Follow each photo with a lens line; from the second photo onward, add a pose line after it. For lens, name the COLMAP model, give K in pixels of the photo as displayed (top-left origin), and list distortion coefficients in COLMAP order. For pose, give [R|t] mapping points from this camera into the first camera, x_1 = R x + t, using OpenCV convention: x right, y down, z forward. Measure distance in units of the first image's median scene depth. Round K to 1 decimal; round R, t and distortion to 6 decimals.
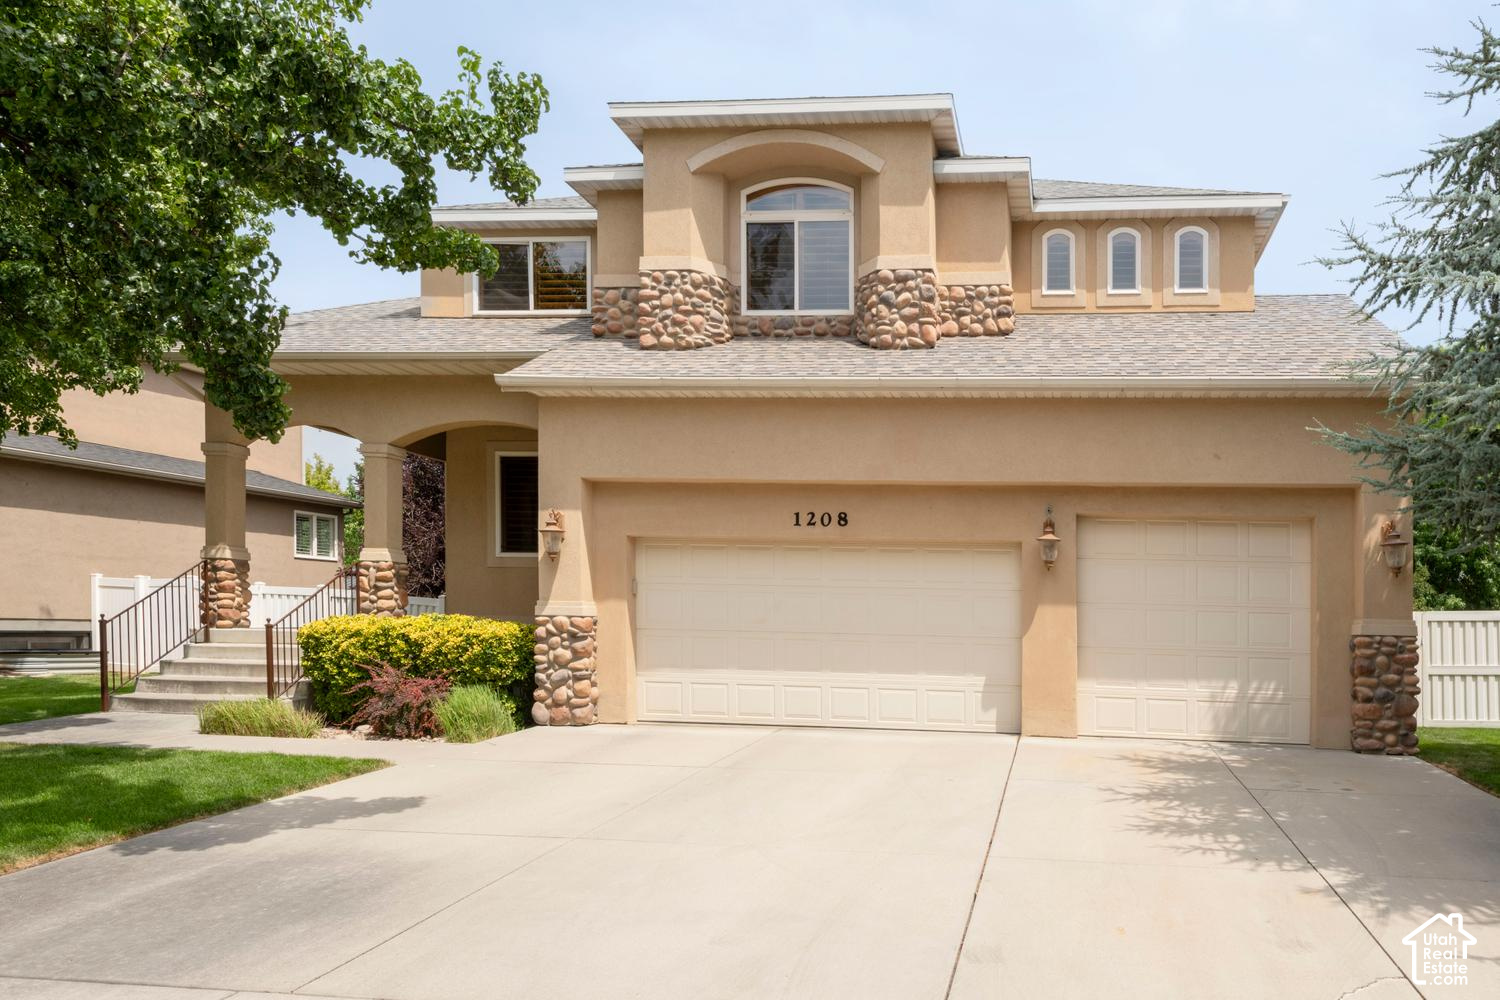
lens RADIAL K [[1029.8, 0, 761.0], [0, 1029.8, 579.3], [0, 0, 1]] dist [0.002555, 0.000377]
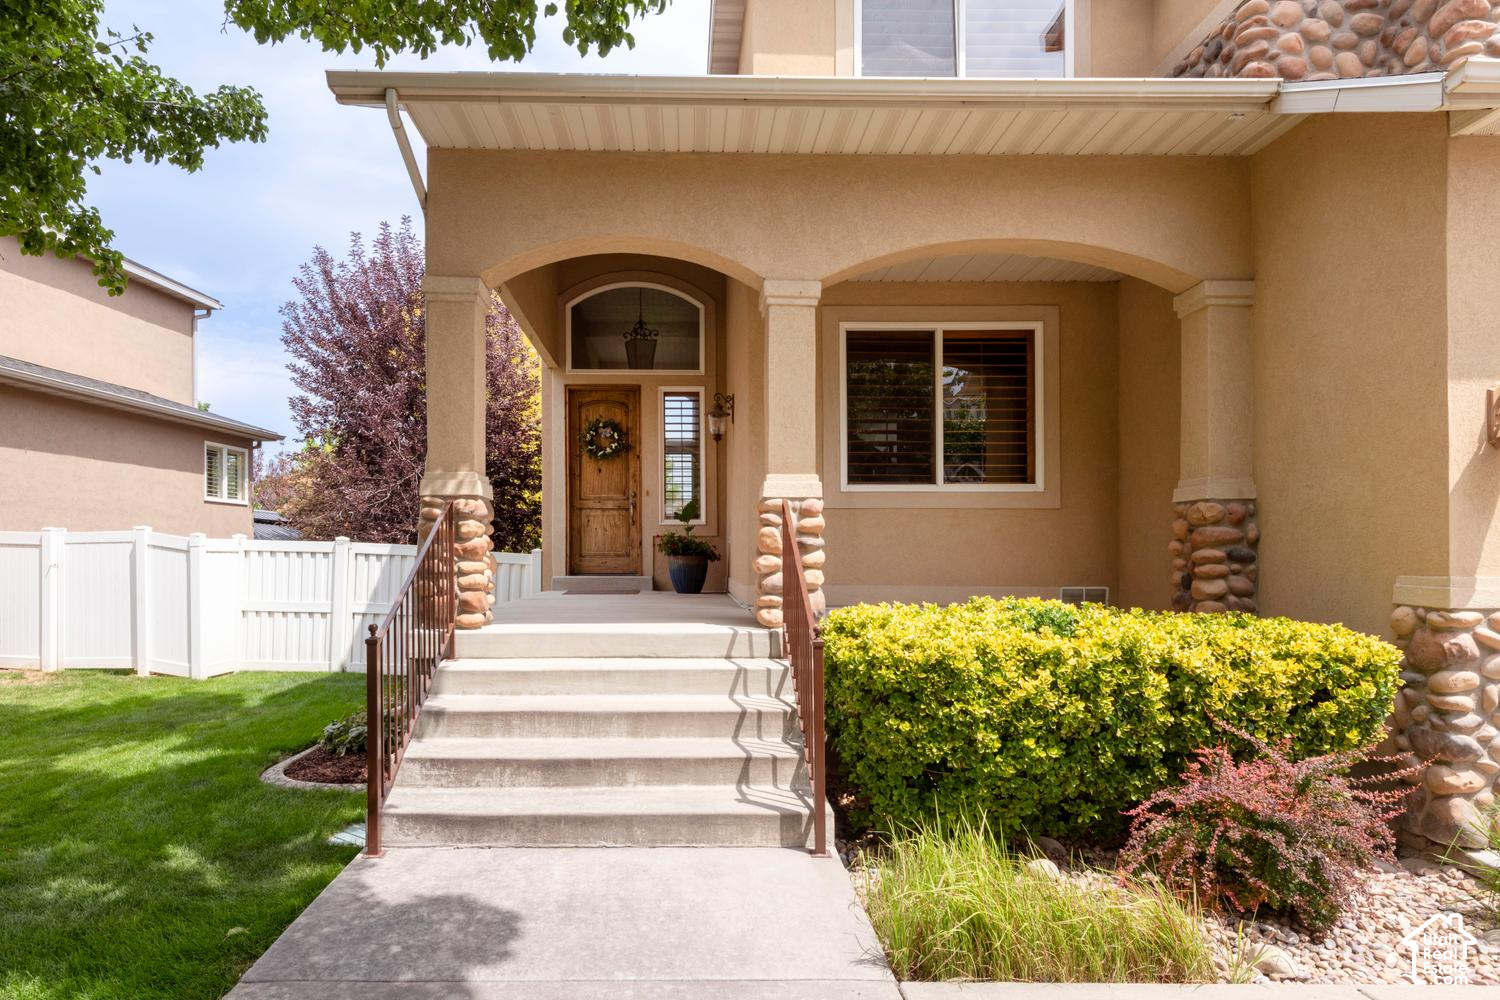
lens RADIAL K [[1009.3, 0, 749.8], [0, 1009.3, 499.7], [0, 0, 1]] dist [0.001804, 0.001771]
pose [[0.986475, -0.009113, 0.163657, -0.483286], [0.012310, 0.999752, -0.018534, -0.007398], [-0.163447, 0.020298, 0.986343, 0.486461]]
